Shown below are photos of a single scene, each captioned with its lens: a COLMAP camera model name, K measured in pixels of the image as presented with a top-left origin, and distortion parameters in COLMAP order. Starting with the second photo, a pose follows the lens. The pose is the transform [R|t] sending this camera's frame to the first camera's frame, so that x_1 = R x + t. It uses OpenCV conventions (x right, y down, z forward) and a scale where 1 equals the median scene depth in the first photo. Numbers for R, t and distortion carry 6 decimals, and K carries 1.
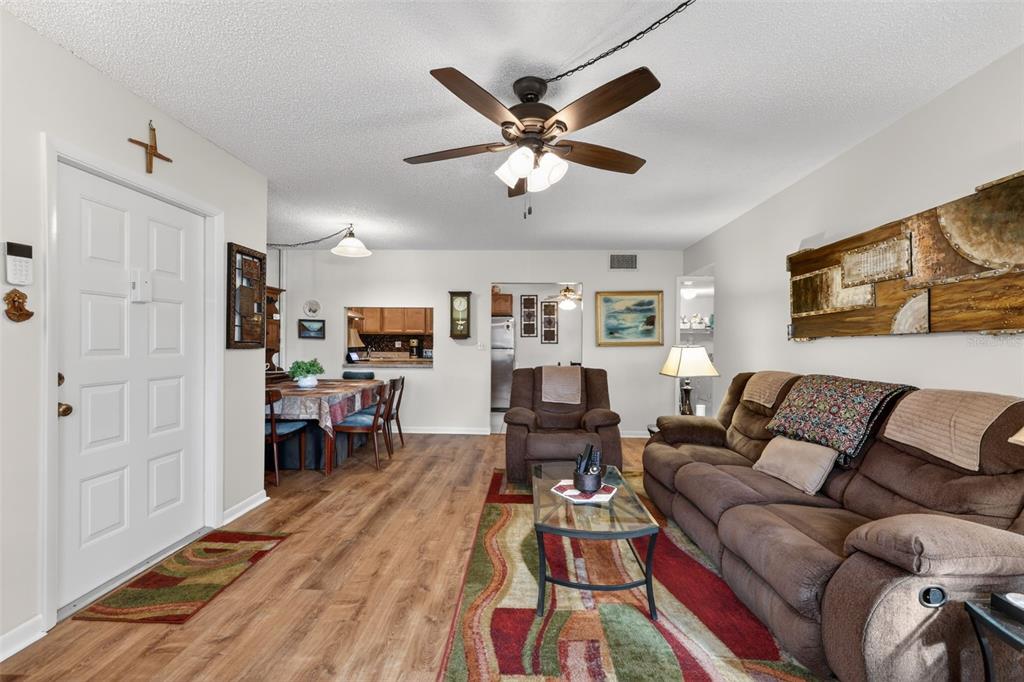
lens RADIAL K [[412.5, 0, 509.5], [0, 412.5, 345.5], [0, 0, 1]] dist [-0.000206, 0.000040]
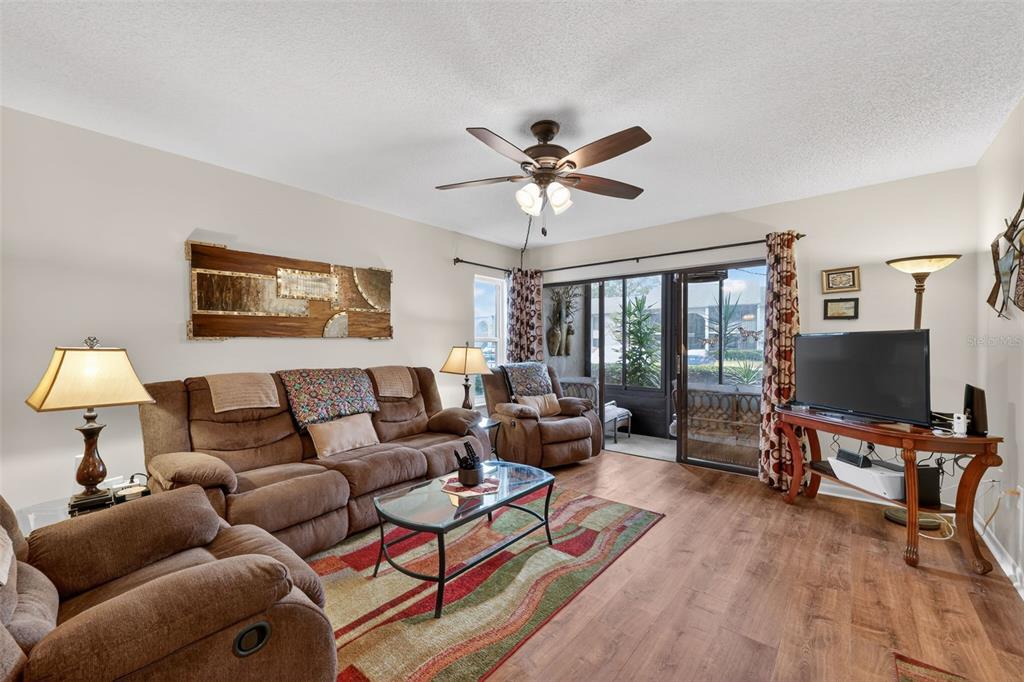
lens RADIAL K [[412.5, 0, 509.5], [0, 412.5, 345.5], [0, 0, 1]] dist [-0.000206, 0.000040]
pose [[-0.791116, -0.009588, 0.611590, -0.515121], [-0.004172, 0.999938, 0.010280, -0.015197], [-0.611651, 0.005581, -0.791108, 1.716176]]
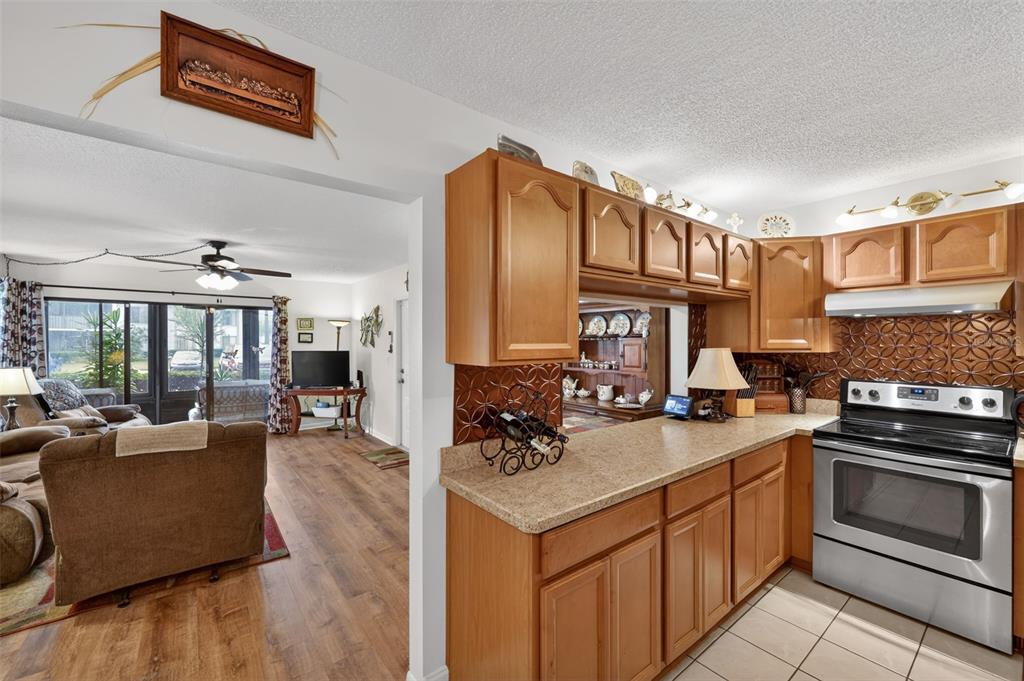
lens RADIAL K [[412.5, 0, 509.5], [0, 412.5, 345.0], [0, 0, 1]] dist [-0.000206, 0.000040]
pose [[-0.766369, -0.003094, -0.642393, 0.219575], [-0.007838, 0.999959, 0.004535, -0.105018], [0.642353, 0.008510, -0.766362, 3.052239]]
